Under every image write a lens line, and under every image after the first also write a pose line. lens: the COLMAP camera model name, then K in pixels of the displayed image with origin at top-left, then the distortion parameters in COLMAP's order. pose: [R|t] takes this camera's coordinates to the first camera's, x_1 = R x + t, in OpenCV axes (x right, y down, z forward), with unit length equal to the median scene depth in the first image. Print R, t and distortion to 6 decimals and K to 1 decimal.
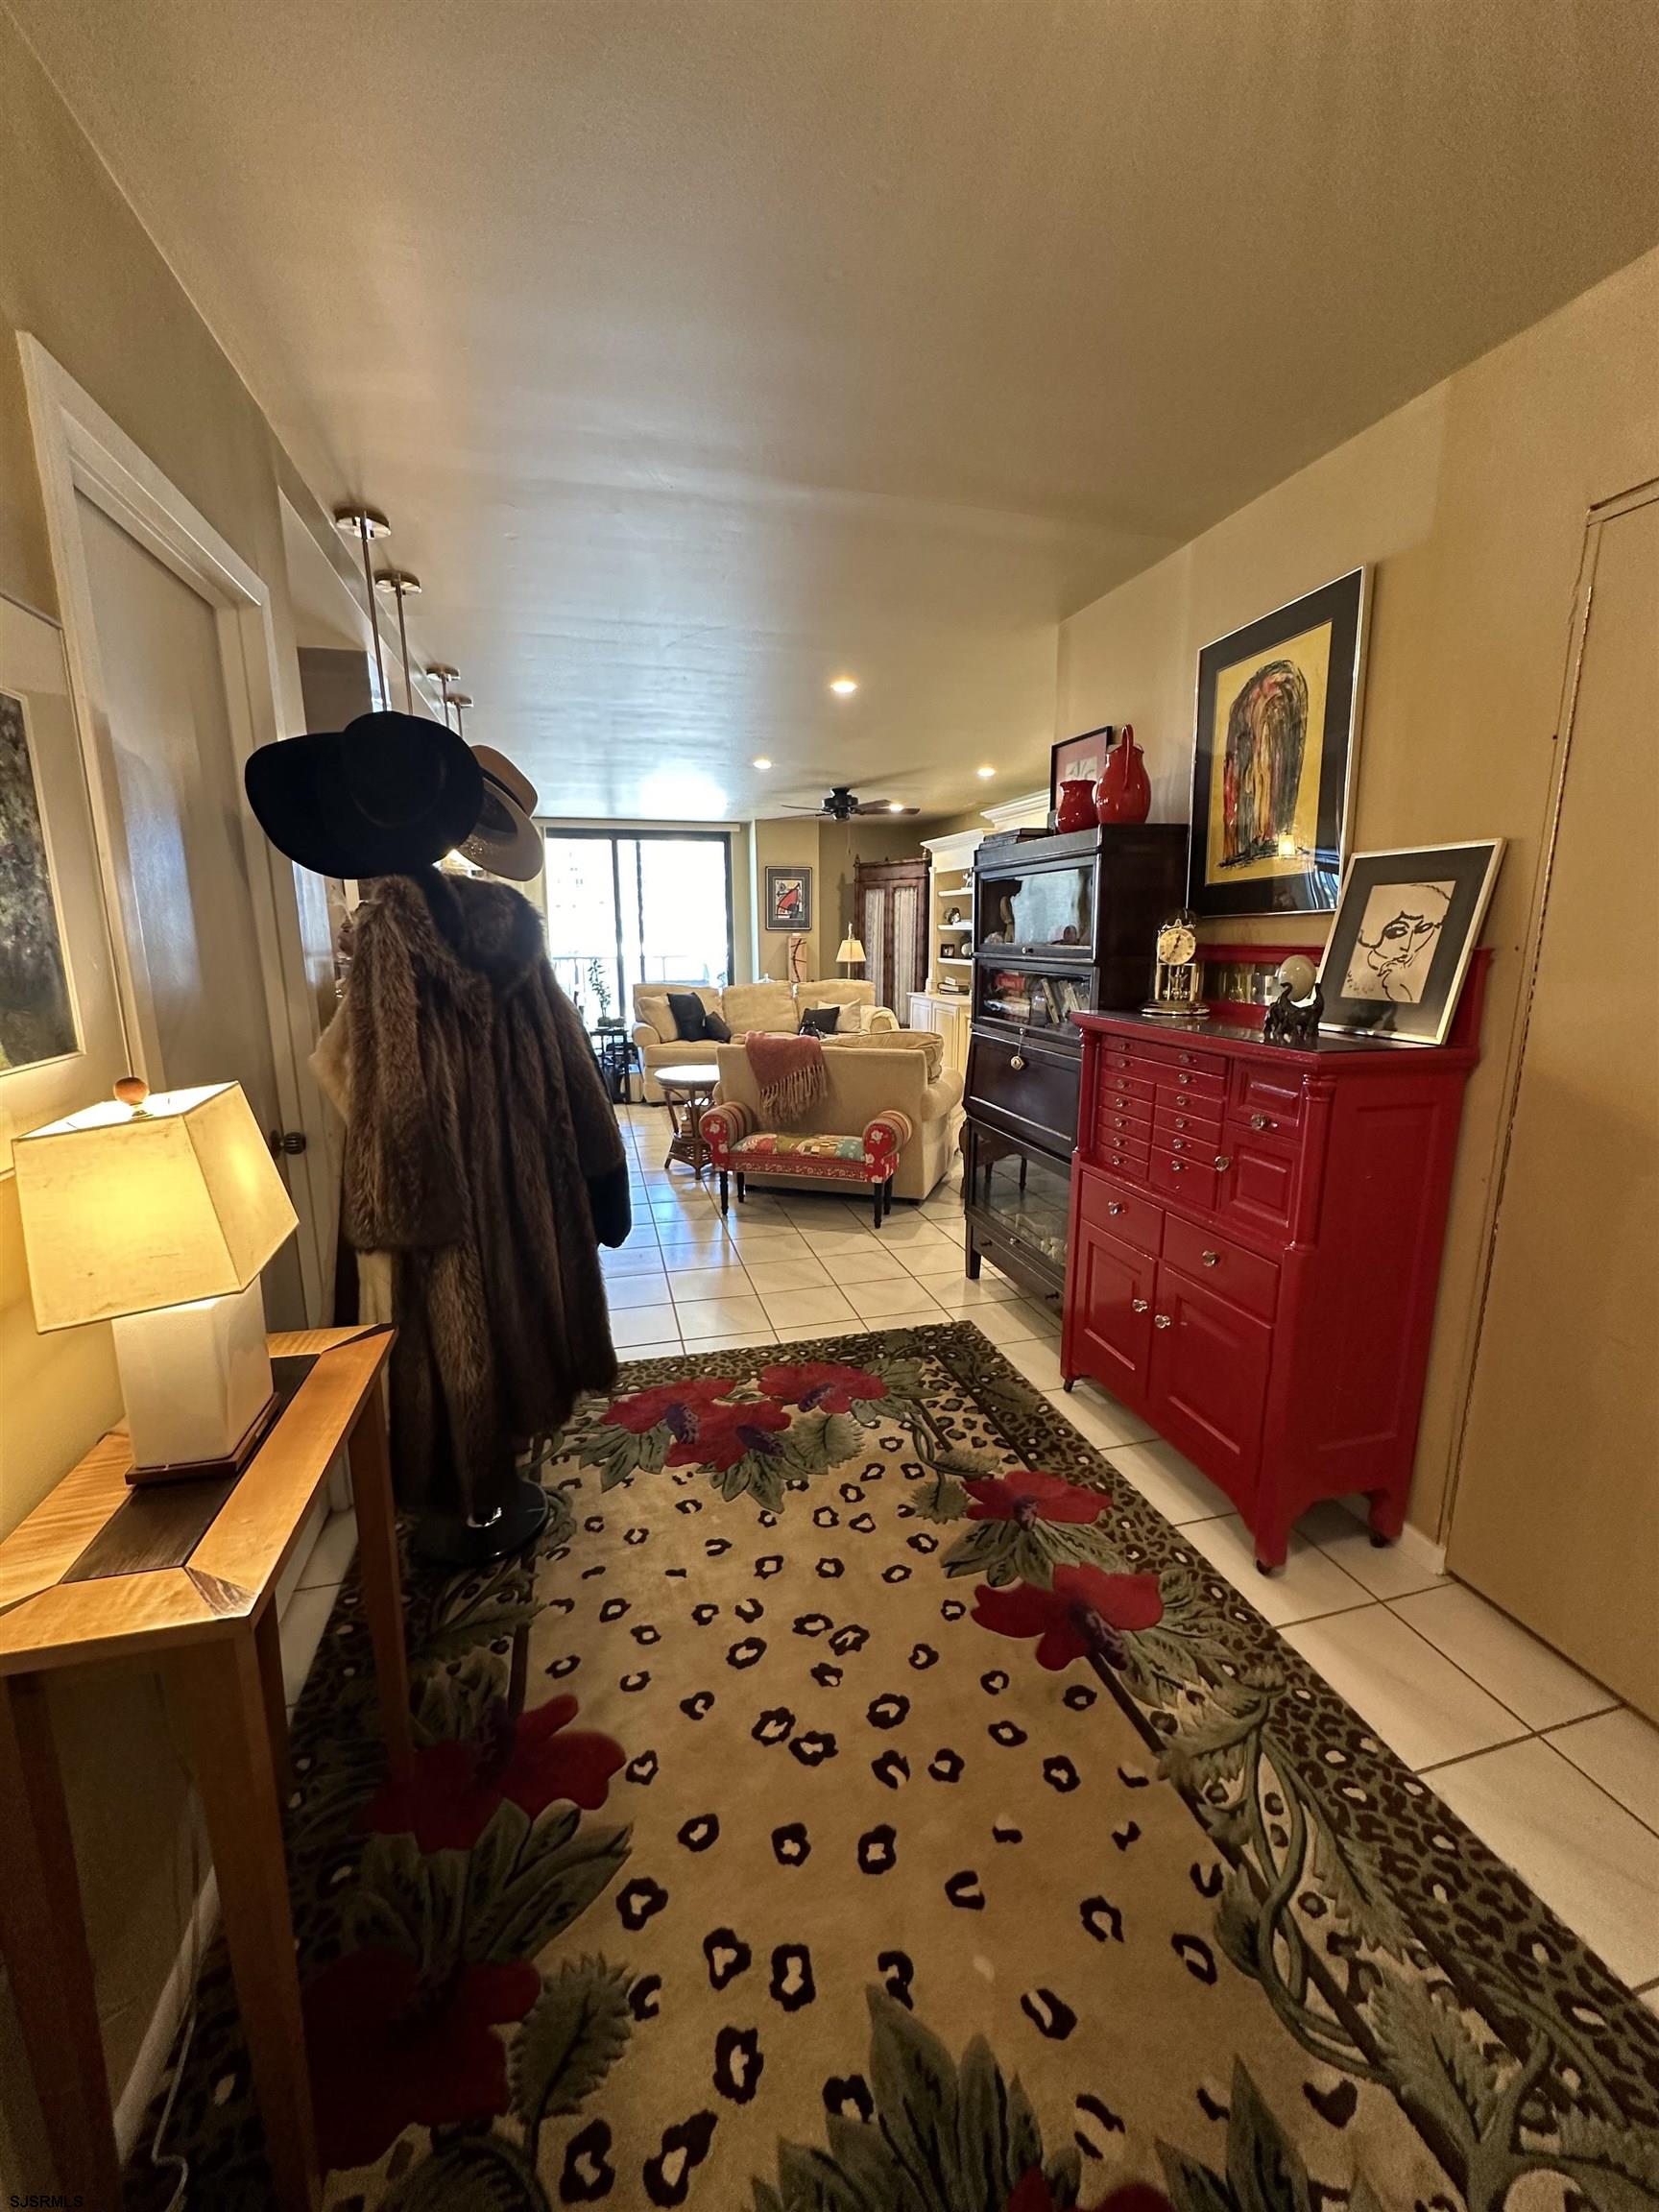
lens RADIAL K [[881.4, 0, 830.2], [0, 881.4, 1099.0], [0, 0, 1]] dist [-0.004817, 0.001230]
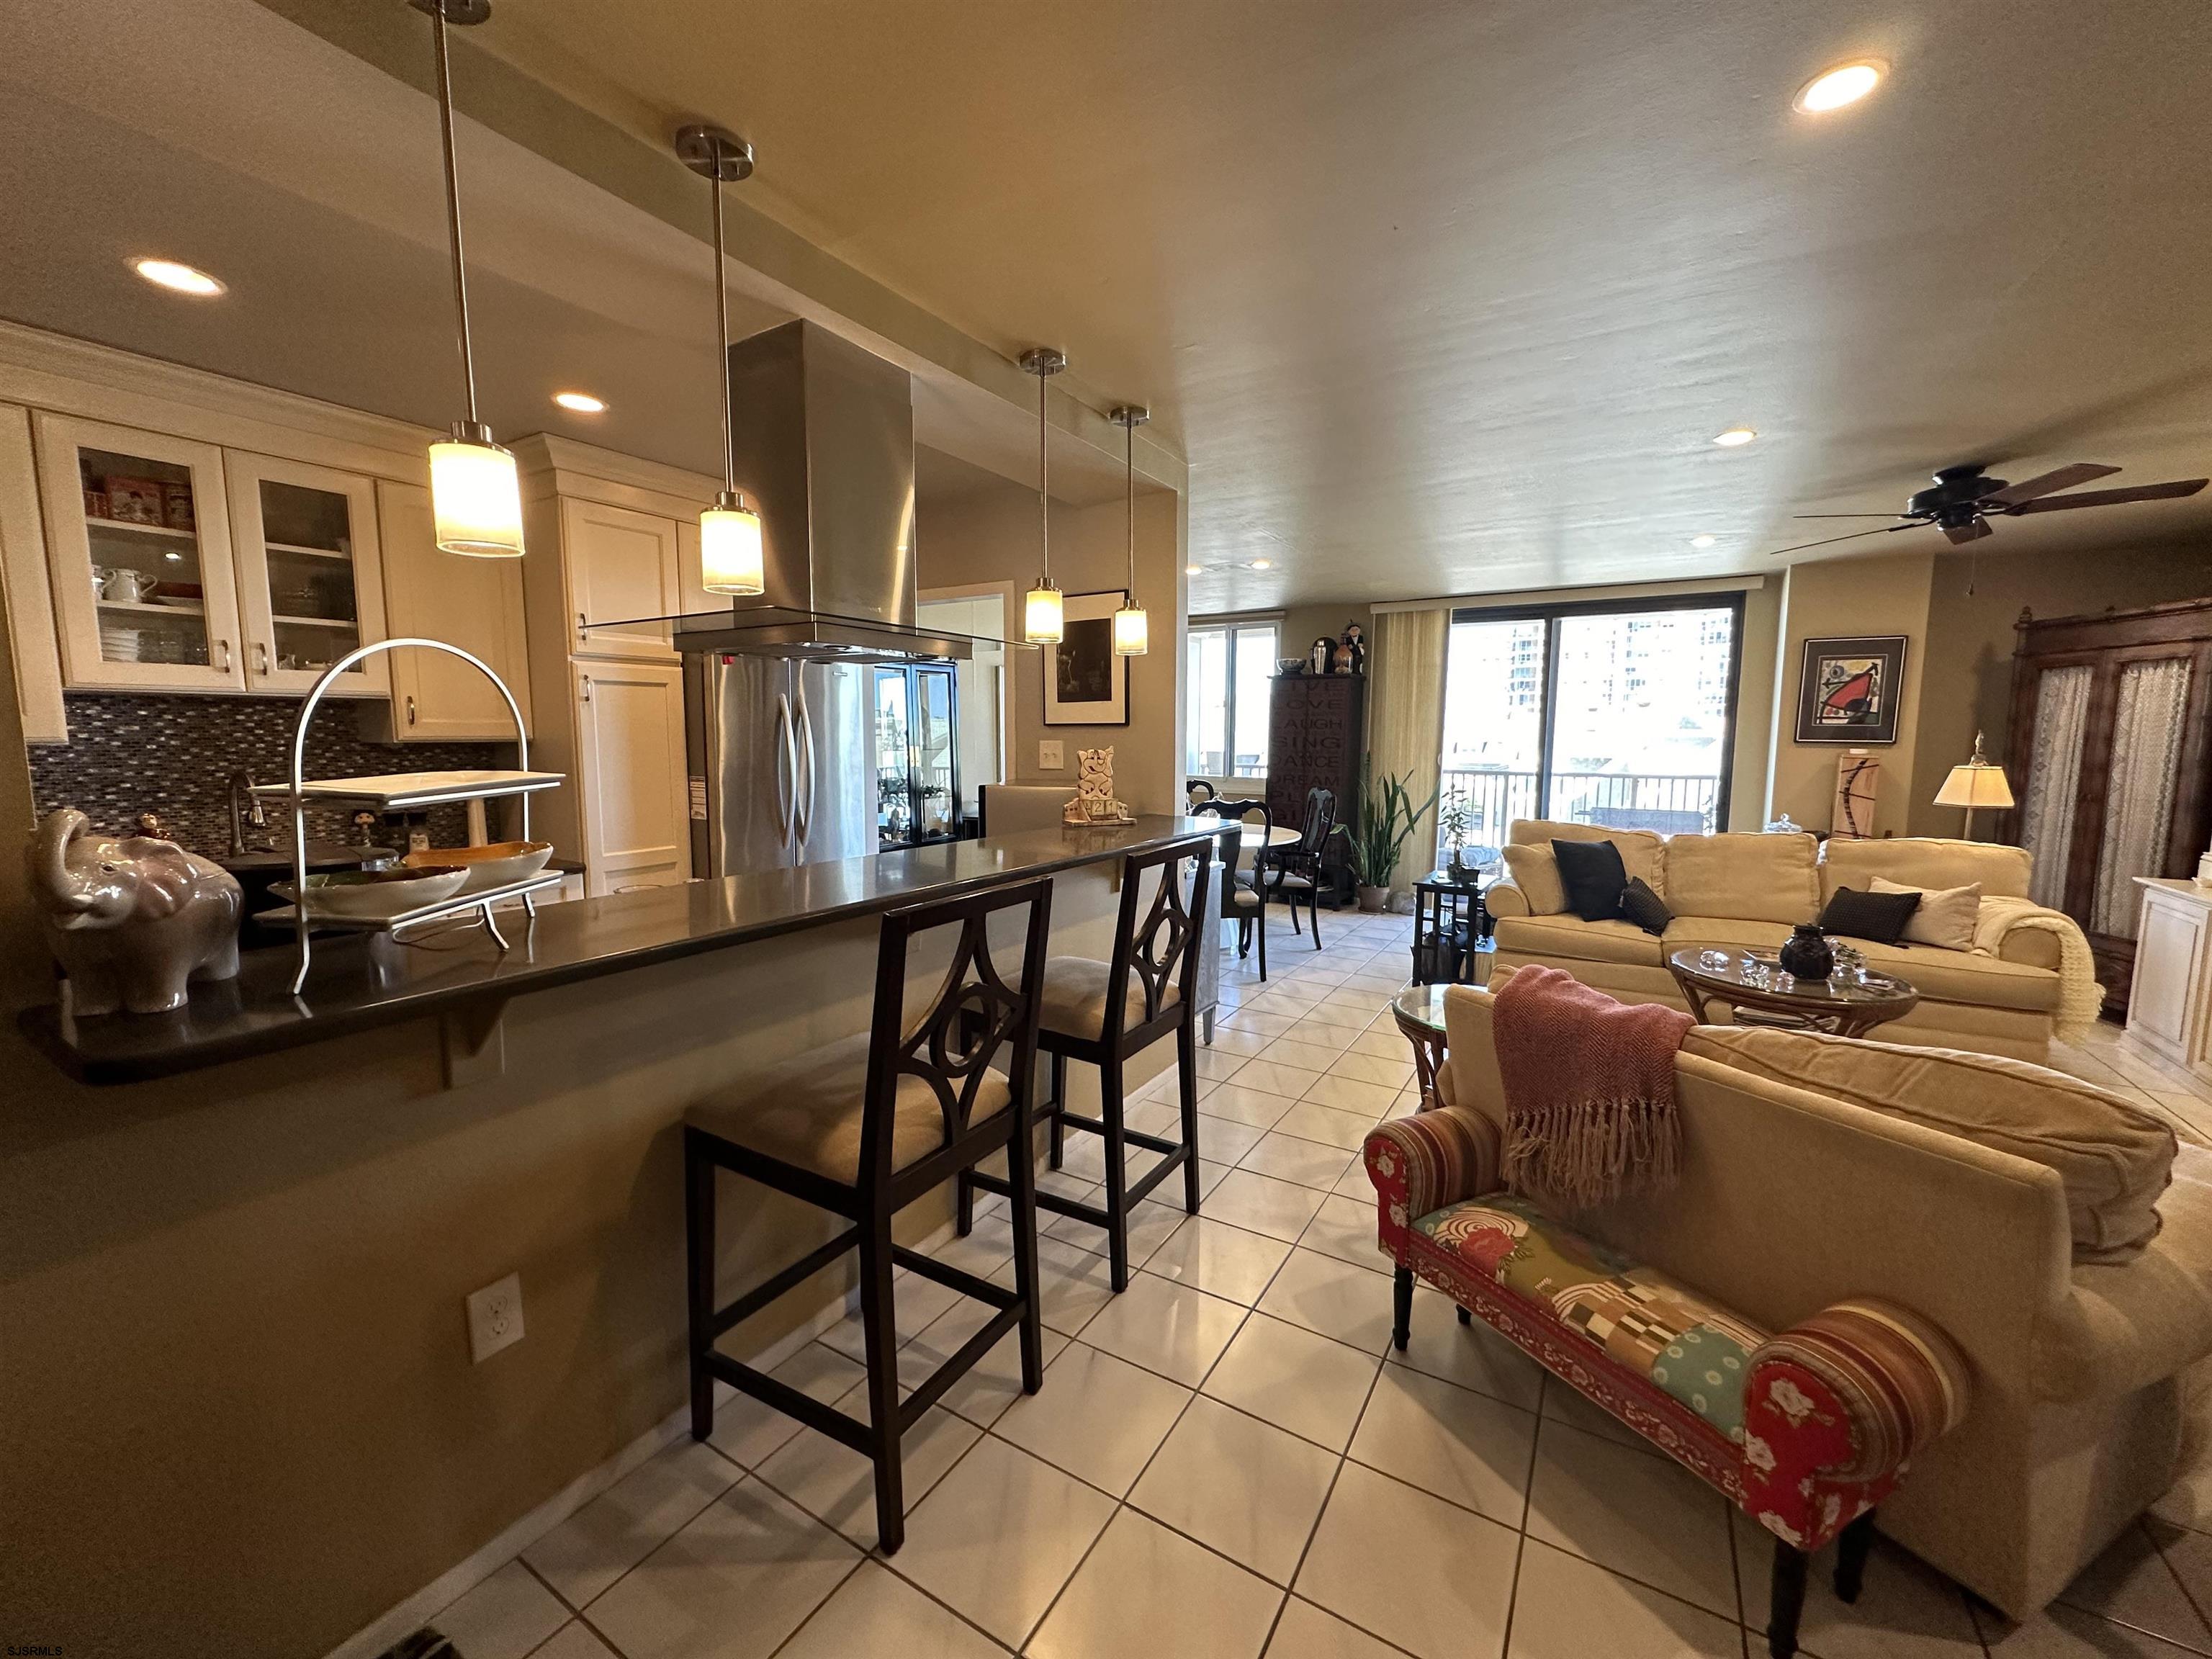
lens RADIAL K [[881.4, 0, 1105.9], [0, 881.4, 825.8], [0, 0, 1]] dist [-0.004817, 0.001230]
pose [[0.687644, 0.082497, -0.721346, 0.047302], [-0.144876, 0.989134, -0.024985, -0.059889], [0.711447, 0.121687, 0.692124, 0.291162]]
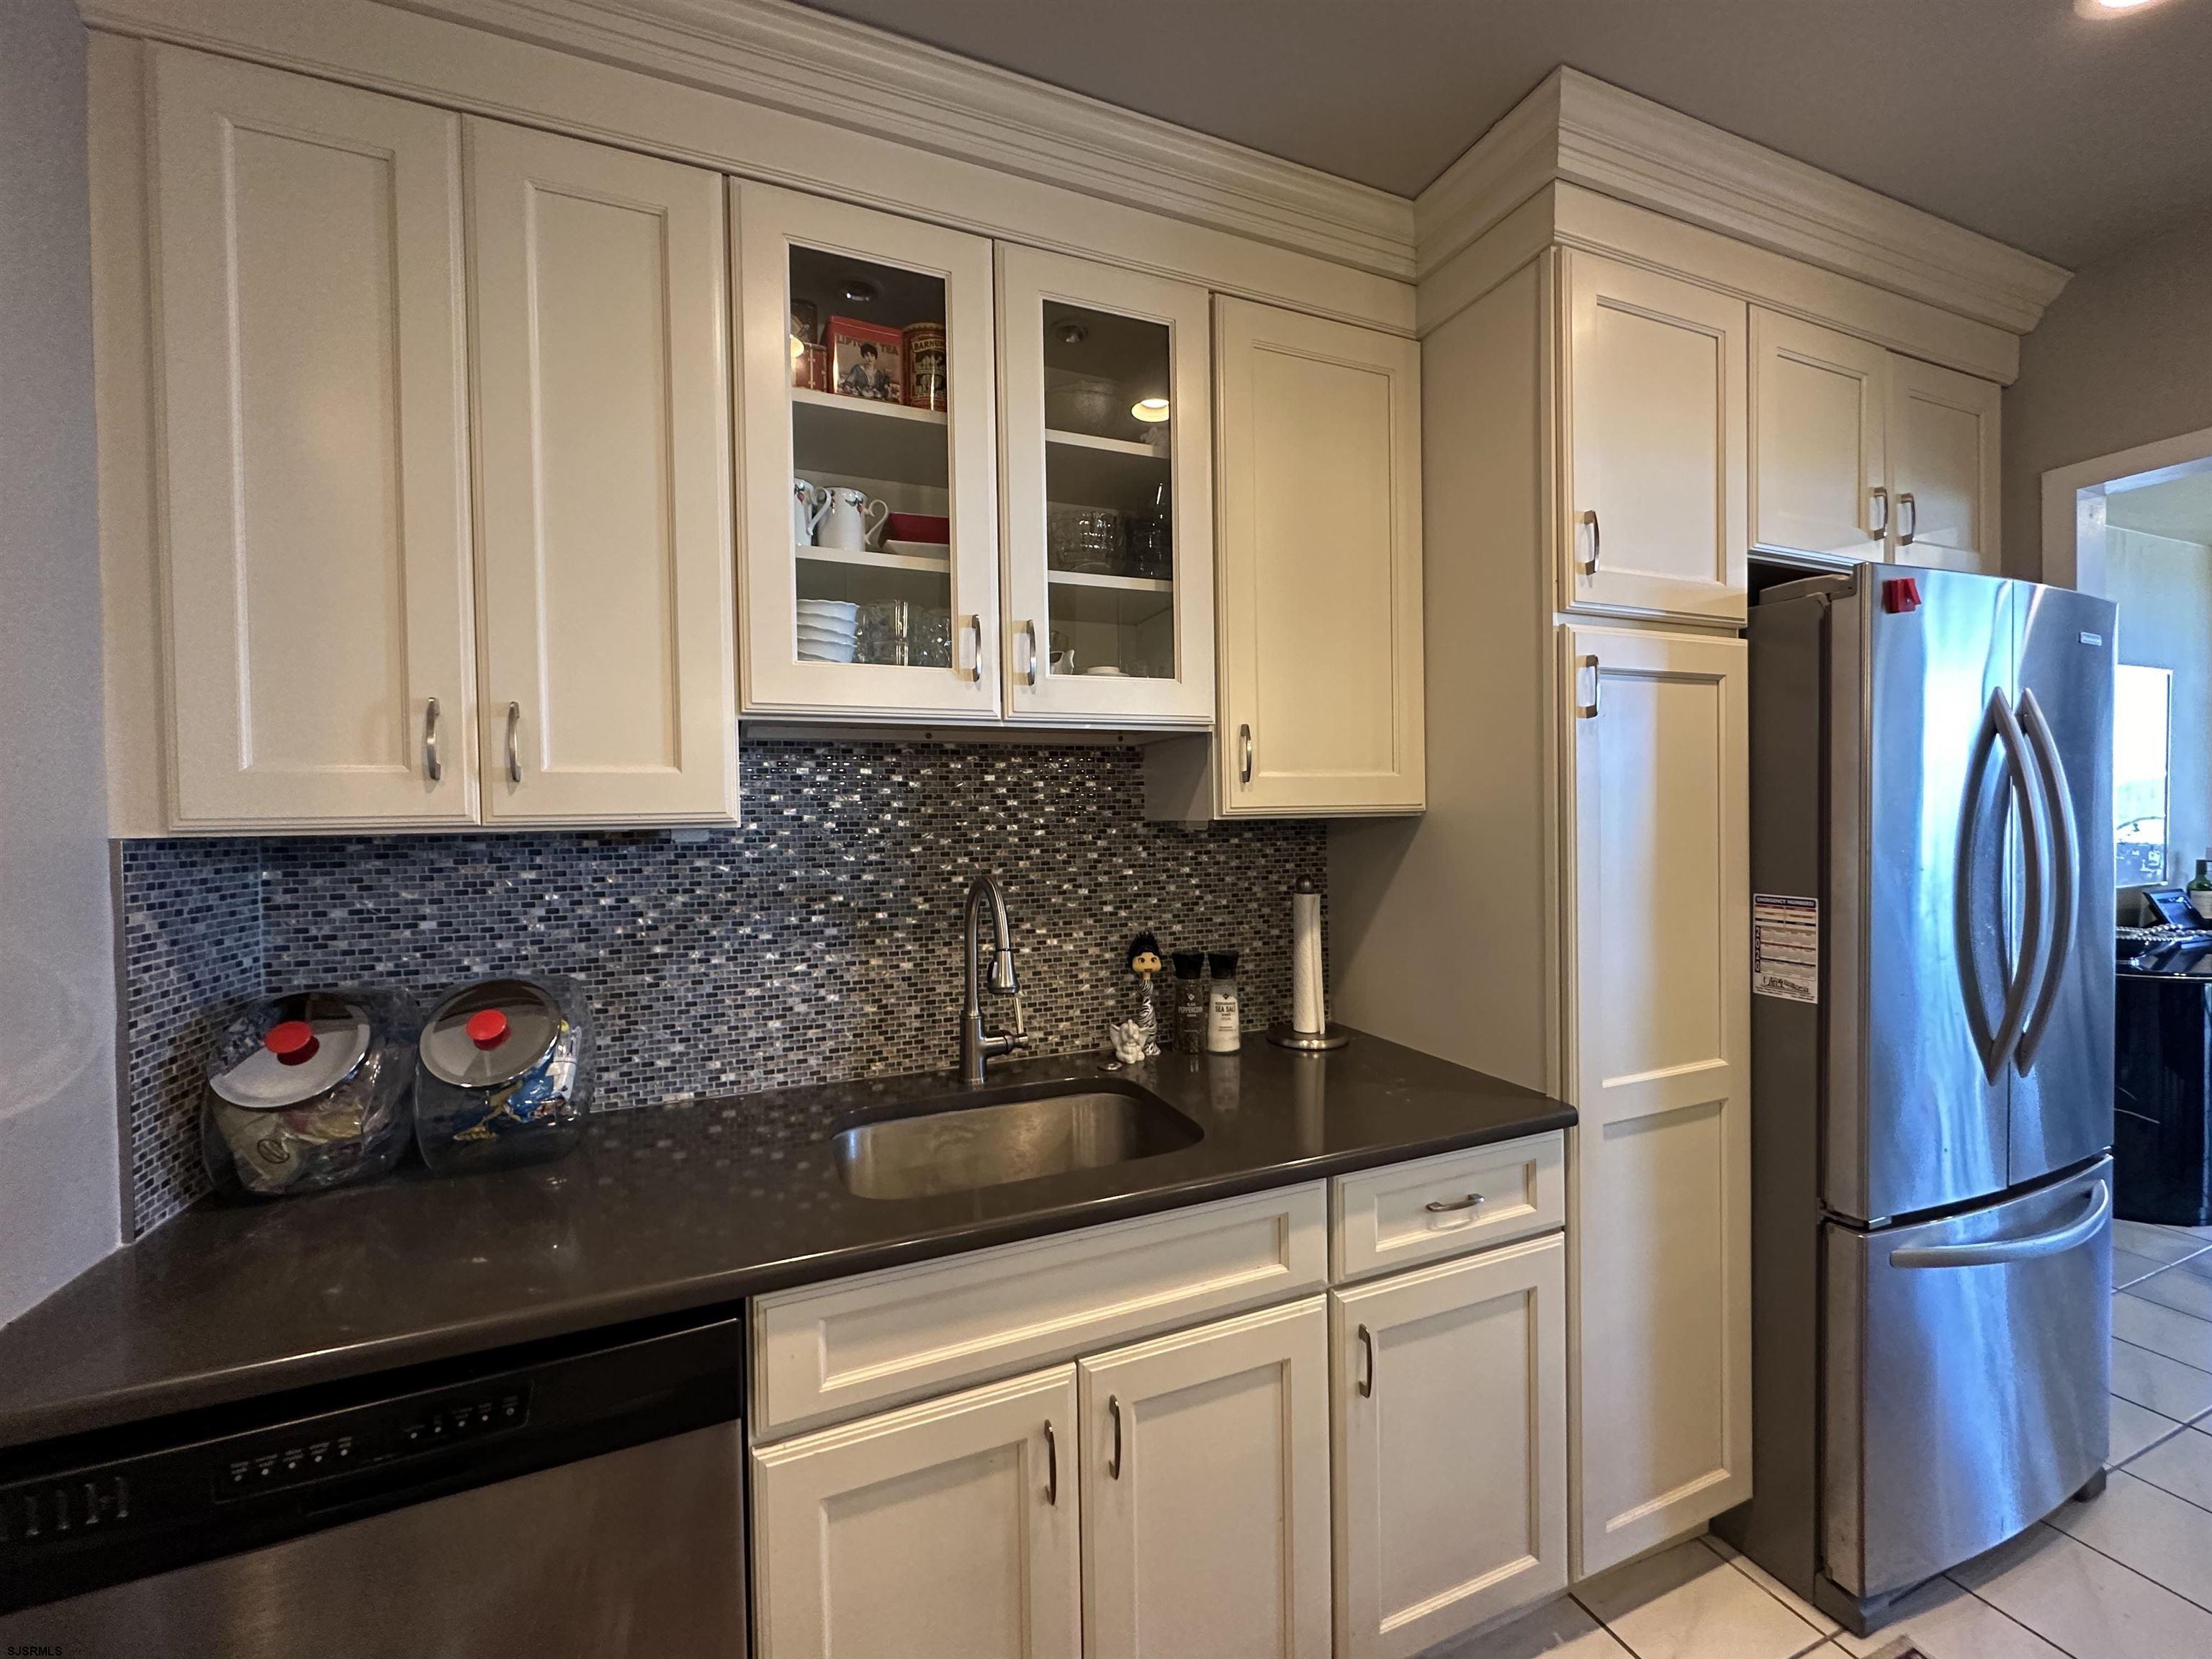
lens RADIAL K [[881.4, 0, 1107.5], [0, 881.4, 826.1], [0, 0, 1]] dist [-0.004817, 0.001230]
pose [[0.118395, 0.016339, -0.992832, -0.266627], [-0.176349, 0.984316, -0.004831, -0.054090], [0.977182, 0.175656, 0.119419, 0.286593]]
